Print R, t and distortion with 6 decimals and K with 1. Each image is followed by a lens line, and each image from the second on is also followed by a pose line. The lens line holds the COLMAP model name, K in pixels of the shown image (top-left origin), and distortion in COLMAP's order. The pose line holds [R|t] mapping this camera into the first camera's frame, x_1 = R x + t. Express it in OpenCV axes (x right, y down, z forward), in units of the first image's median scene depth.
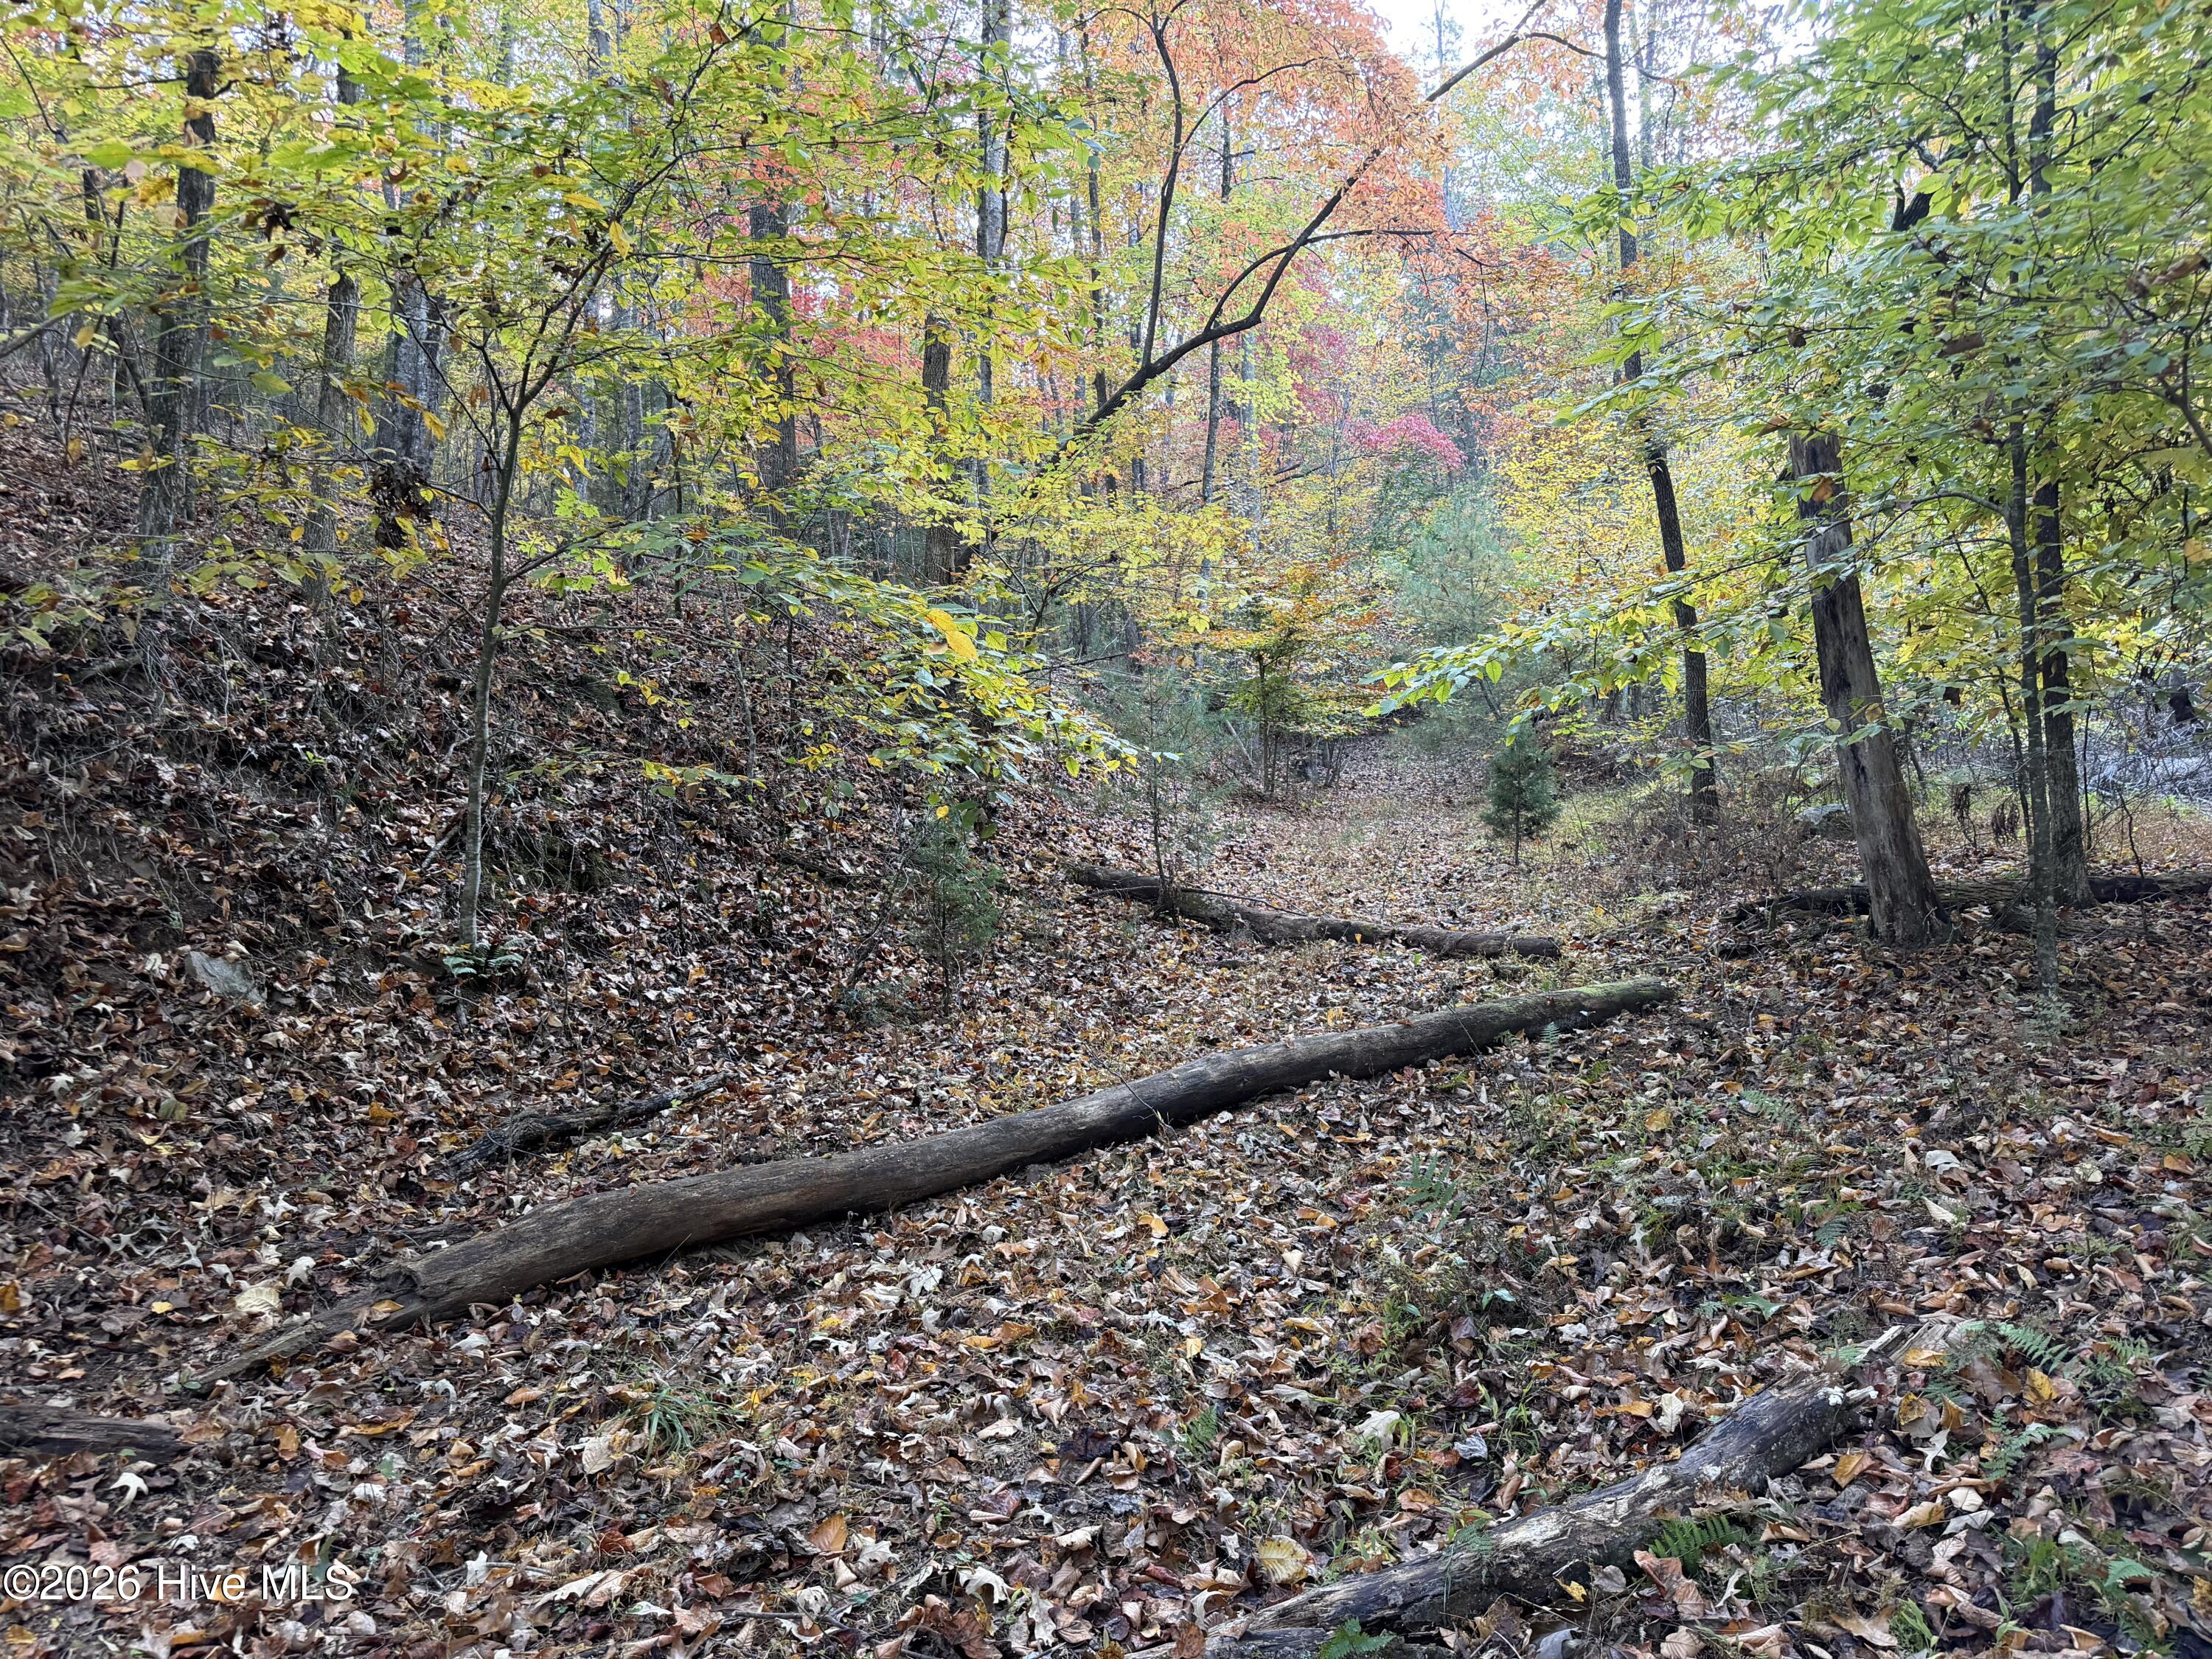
lens RADIAL K [[1591.3, 0, 1103.3], [0, 1591.3, 829.3], [0, 0, 1]] dist [0.002850, -0.003781]
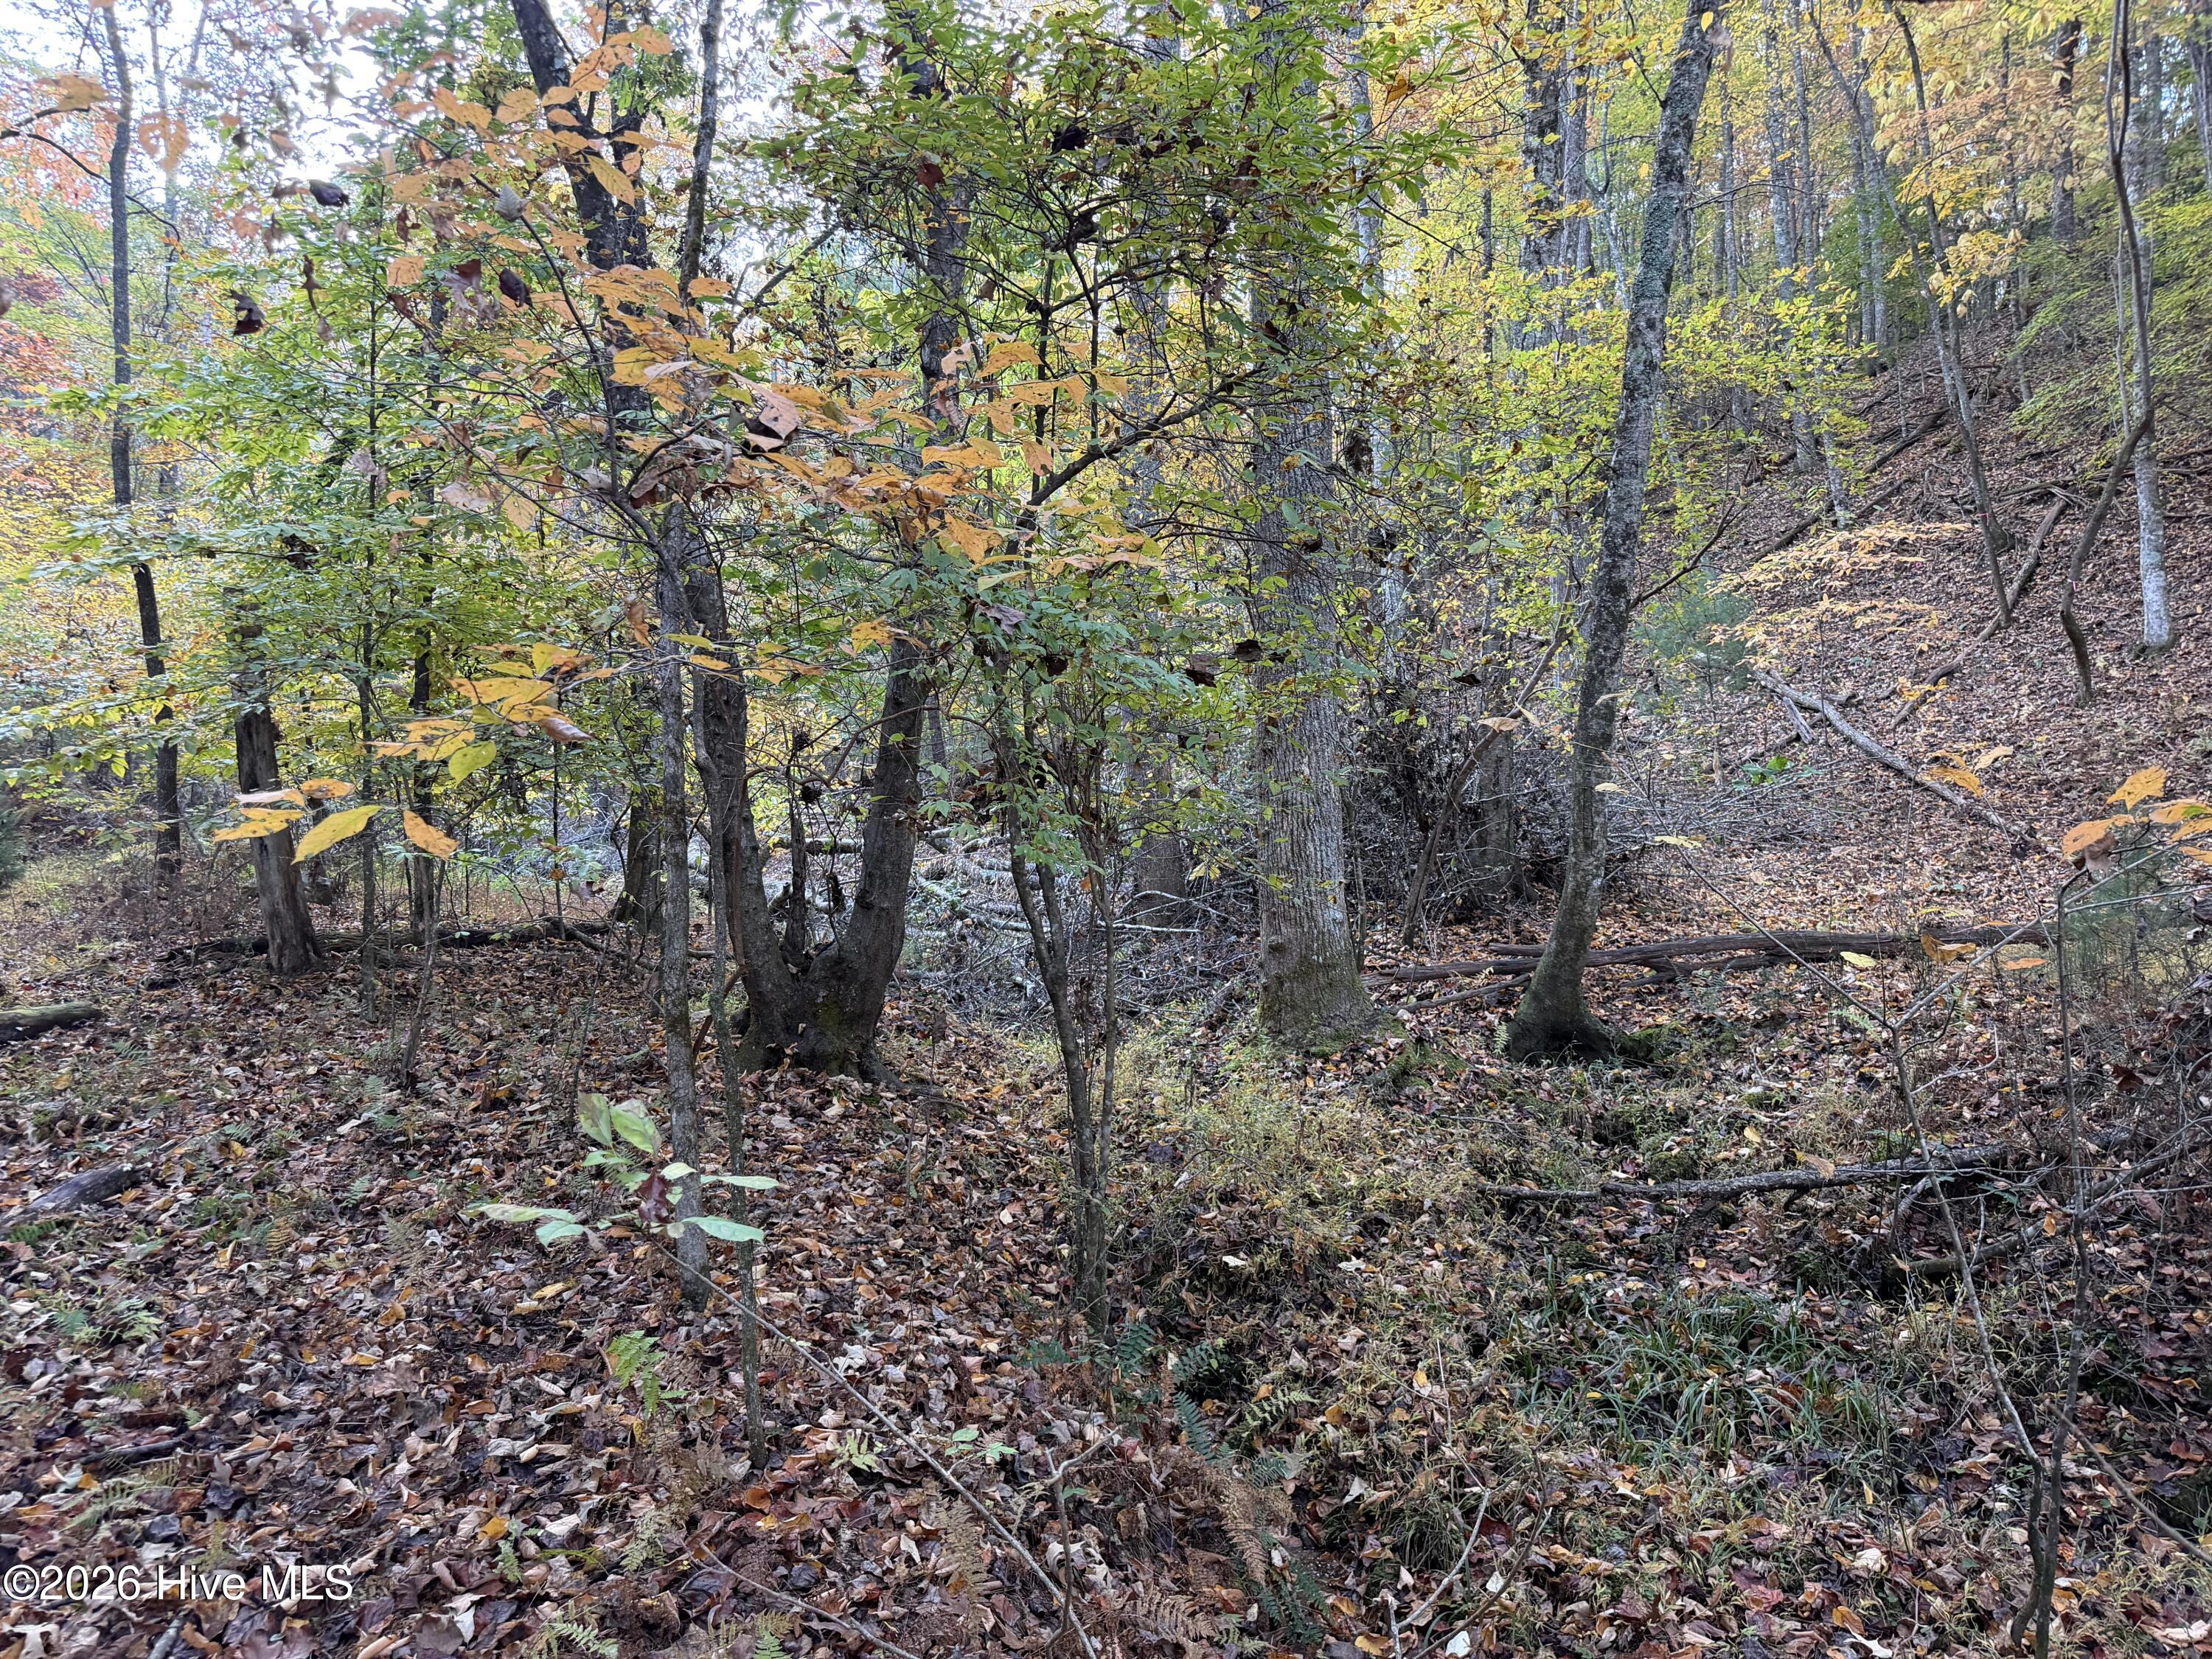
lens RADIAL K [[1591.3, 0, 1100.4], [0, 1591.3, 831.6], [0, 0, 1]] dist [0.002850, -0.003781]
pose [[0.648048, 0.057551, 0.759422, -0.195419], [-0.022696, 0.998157, -0.056275, 0.019383], [-0.761261, 0.019233, 0.648160, -0.843602]]
